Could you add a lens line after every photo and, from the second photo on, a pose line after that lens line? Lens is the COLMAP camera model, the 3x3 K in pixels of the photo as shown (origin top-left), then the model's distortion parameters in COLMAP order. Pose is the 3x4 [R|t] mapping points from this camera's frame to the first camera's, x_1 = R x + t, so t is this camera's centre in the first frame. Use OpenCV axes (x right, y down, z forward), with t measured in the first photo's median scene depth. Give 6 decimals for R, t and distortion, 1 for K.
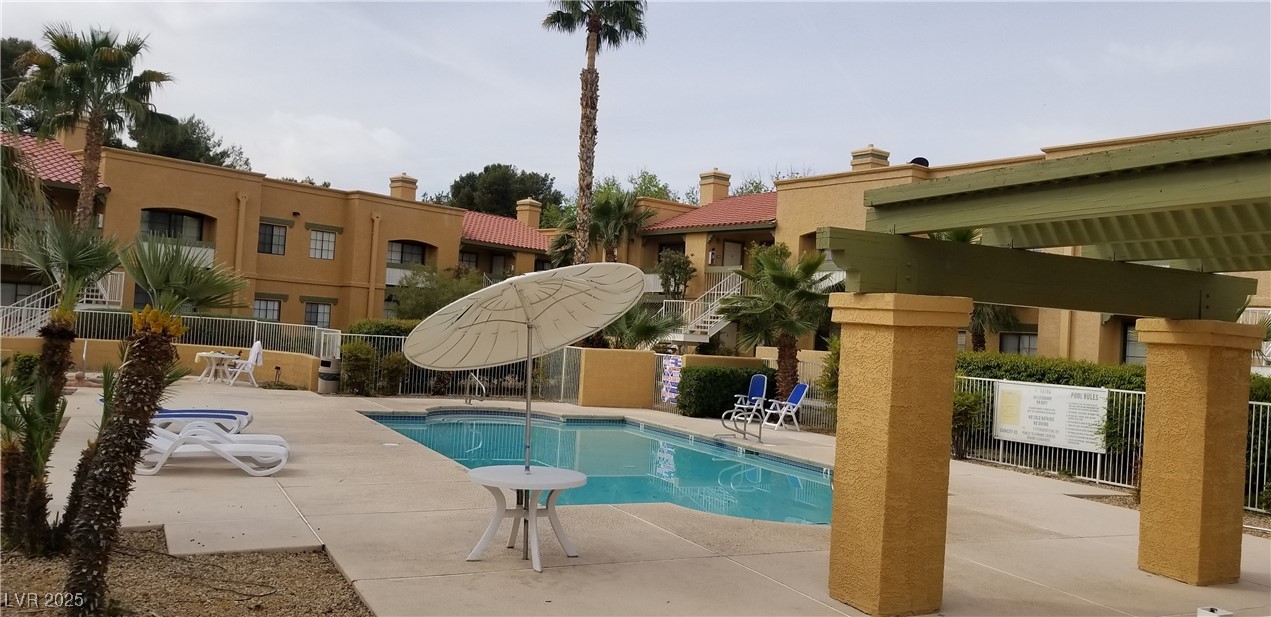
lens RADIAL K [[973.9, 0, 638.5], [0, 973.9, 310.3], [0, 0, 1]] dist [-0.015801, -0.006774]
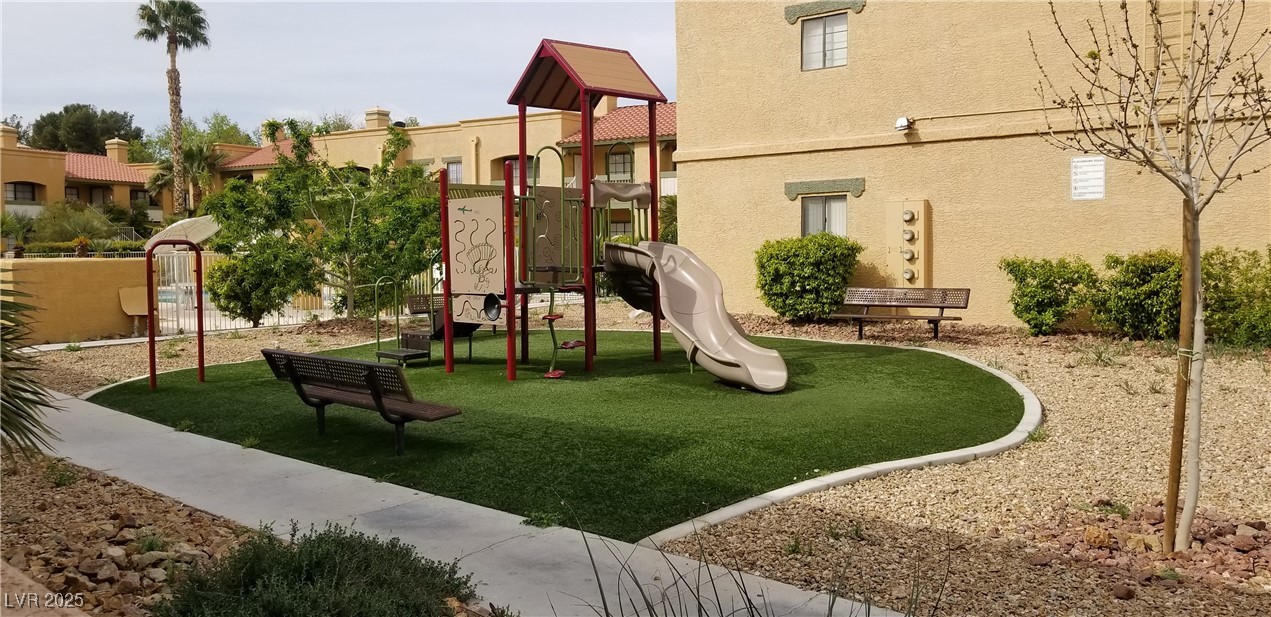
lens RADIAL K [[973.9, 0, 632.6], [0, 973.9, 310.8], [0, 0, 1]] dist [-0.015801, -0.006774]
pose [[0.919659, -0.094710, 0.381125, -0.001240], [0.055396, 0.992066, 0.112860, -0.002813], [-0.388790, -0.082680, 0.917609, -0.381537]]
